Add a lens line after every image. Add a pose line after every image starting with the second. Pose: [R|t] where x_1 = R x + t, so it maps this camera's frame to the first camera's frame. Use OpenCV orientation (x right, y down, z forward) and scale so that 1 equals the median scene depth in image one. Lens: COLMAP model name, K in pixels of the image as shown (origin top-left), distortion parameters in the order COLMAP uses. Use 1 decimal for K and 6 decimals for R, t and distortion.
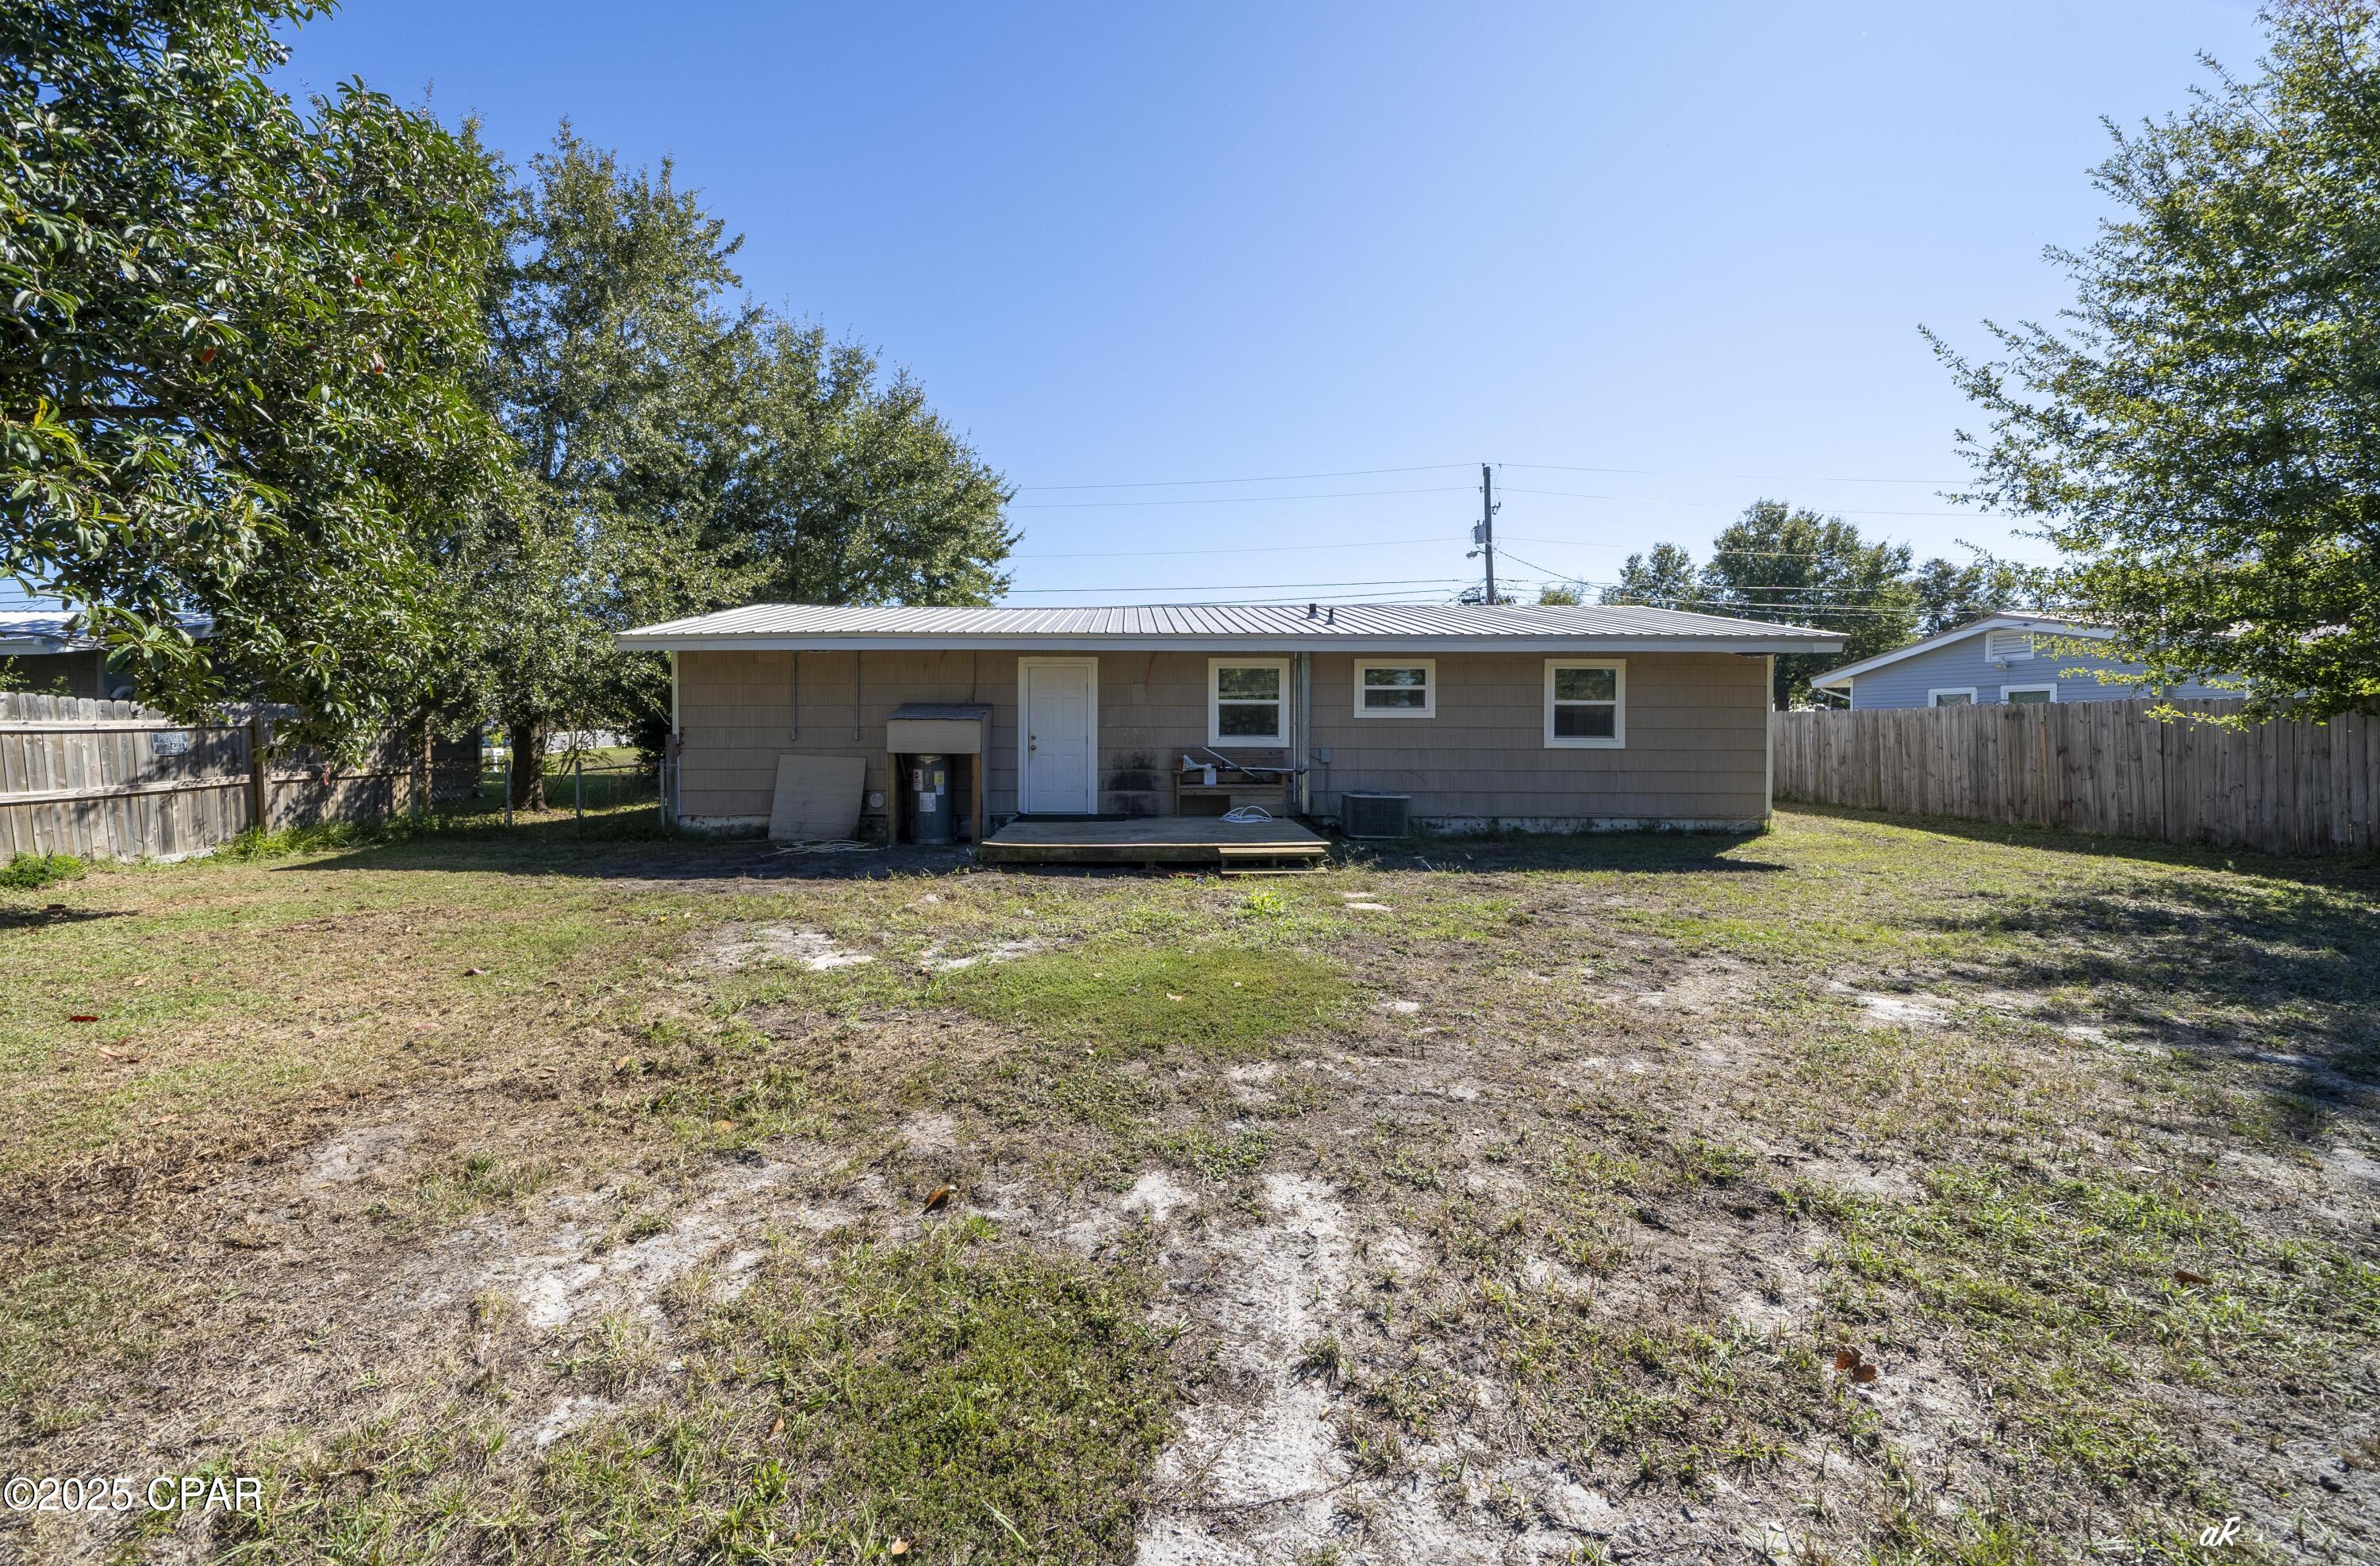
lens RADIAL K [[908.5, 0, 1134.2], [0, 908.5, 720.5], [0, 0, 1]] dist [-0.001303, -0.000405]
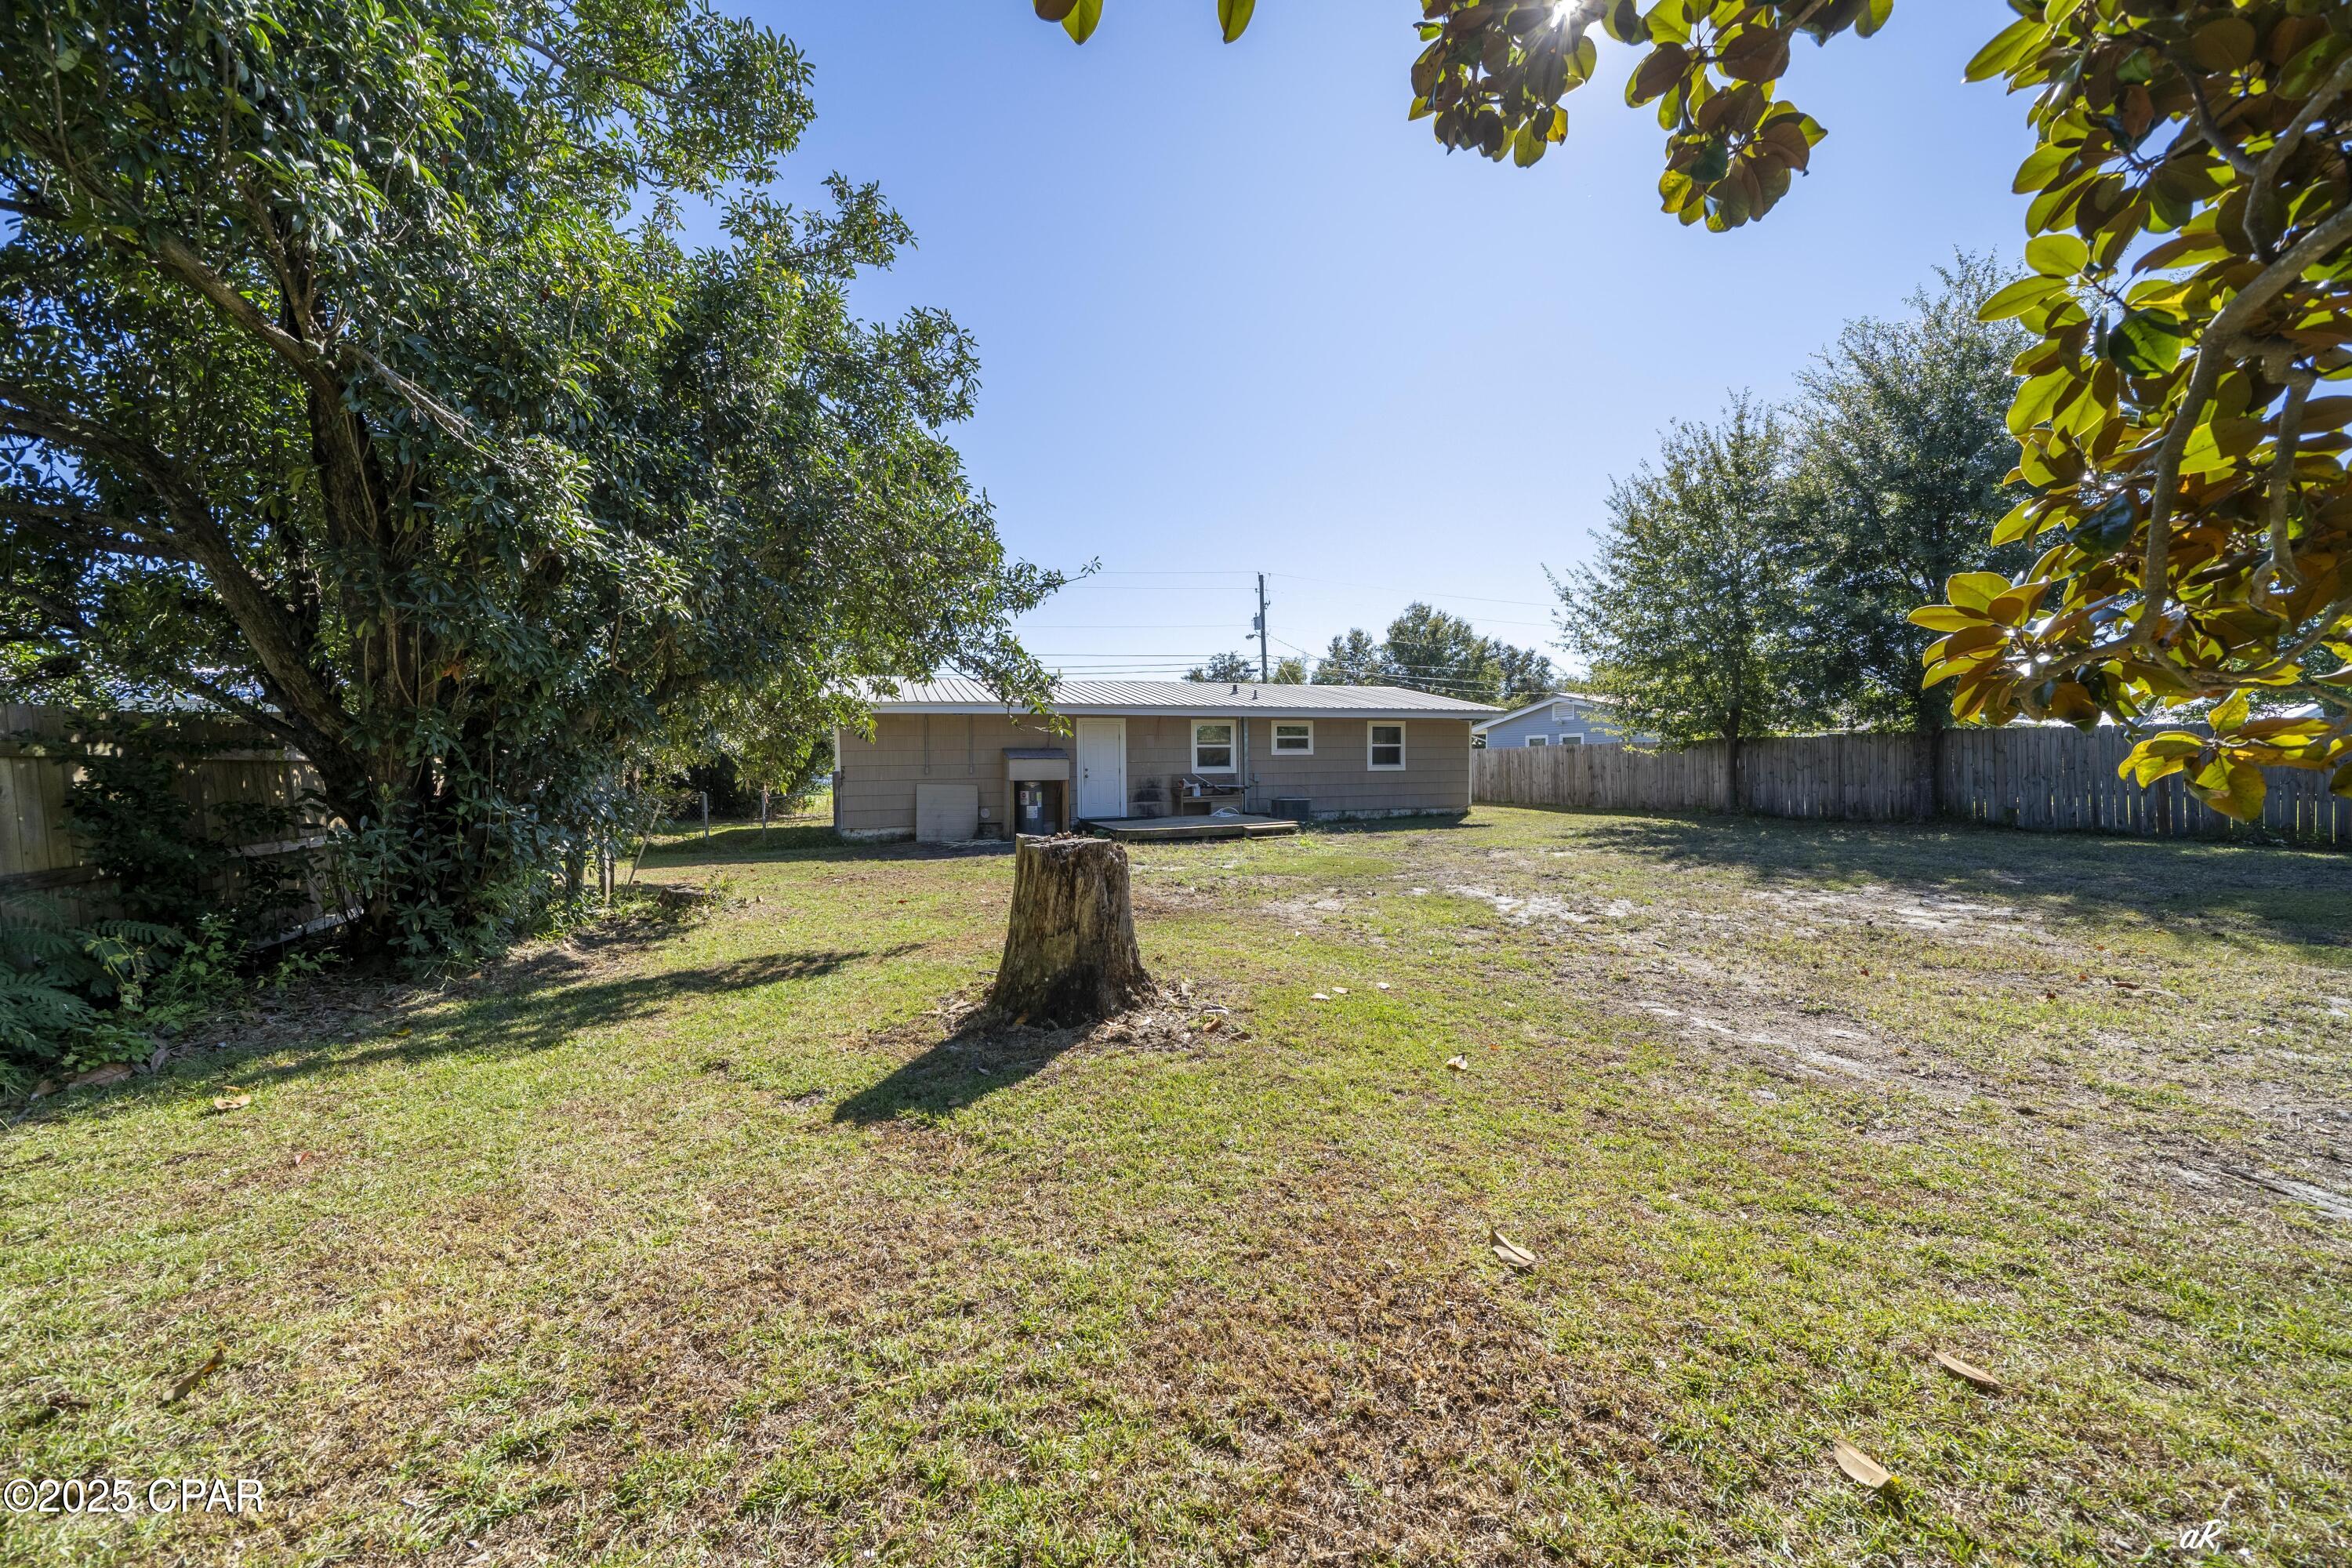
lens RADIAL K [[817.0, 0, 1181.6], [0, 817.0, 775.1], [0, 0, 1]] dist [0.000837, -0.000097]
pose [[0.938003, -0.018578, 0.346128, -0.447111], [0.011871, 0.999699, 0.021489, -0.000351], [-0.346423, -0.016048, 0.937941, -0.379099]]
